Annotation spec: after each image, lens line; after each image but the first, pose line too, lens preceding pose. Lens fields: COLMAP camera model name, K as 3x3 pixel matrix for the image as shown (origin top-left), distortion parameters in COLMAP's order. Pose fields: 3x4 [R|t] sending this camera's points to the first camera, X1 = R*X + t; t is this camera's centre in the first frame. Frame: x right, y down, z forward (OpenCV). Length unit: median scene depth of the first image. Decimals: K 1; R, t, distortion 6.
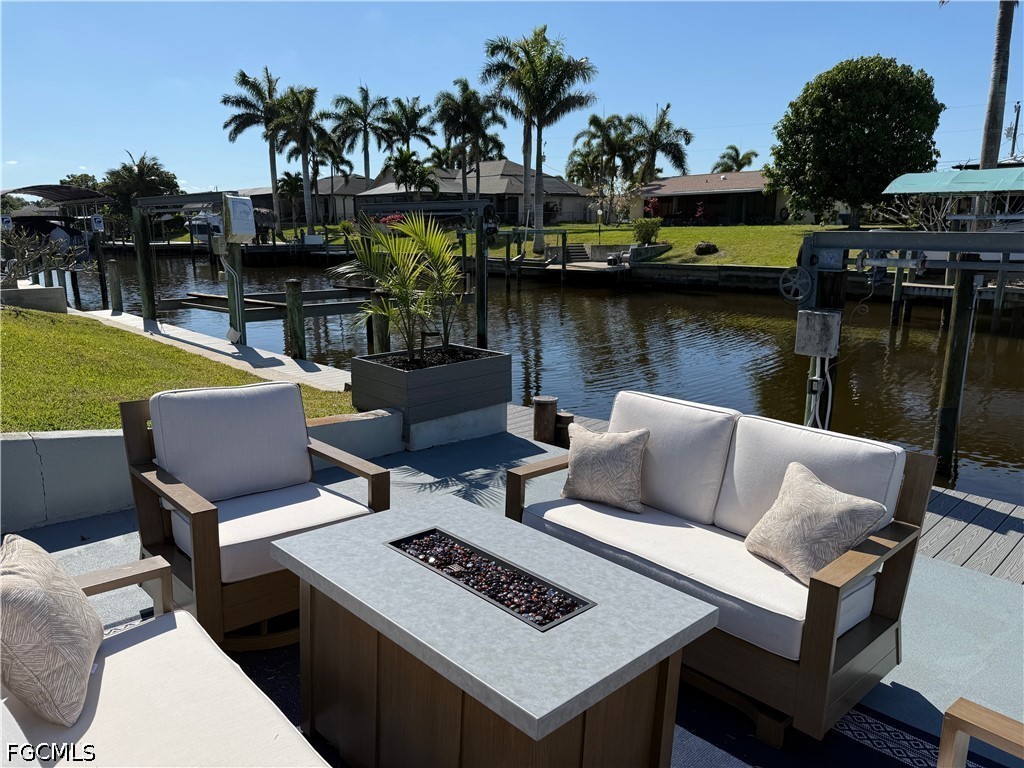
lens RADIAL K [[726.4, 0, 512.0], [0, 726.4, 394.8], [0, 0, 1]] dist [0.031278, -0.035304]
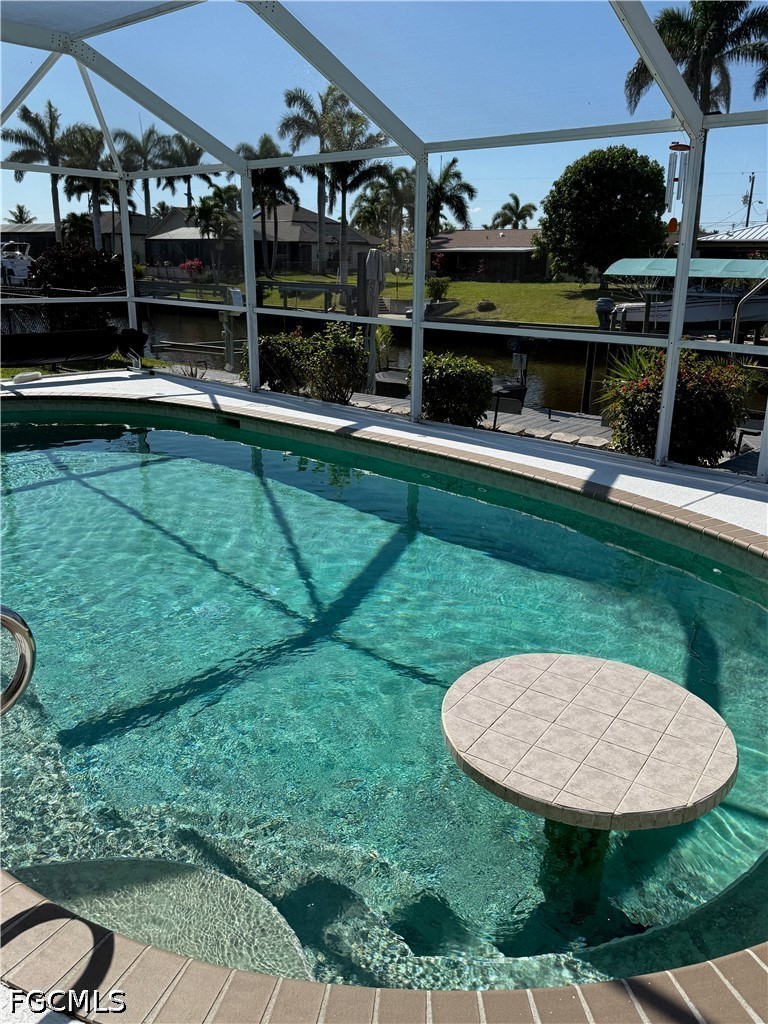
lens RADIAL K [[827.0, 0, 382.0], [0, 827.0, 505.7], [0, 0, 1]] dist [0.097075, -0.131046]
pose [[0.991269, -0.018408, 0.130567, -0.054169], [0.010672, 0.998159, 0.059702, 0.028520], [-0.131425, -0.057788, 0.989640, -0.214006]]
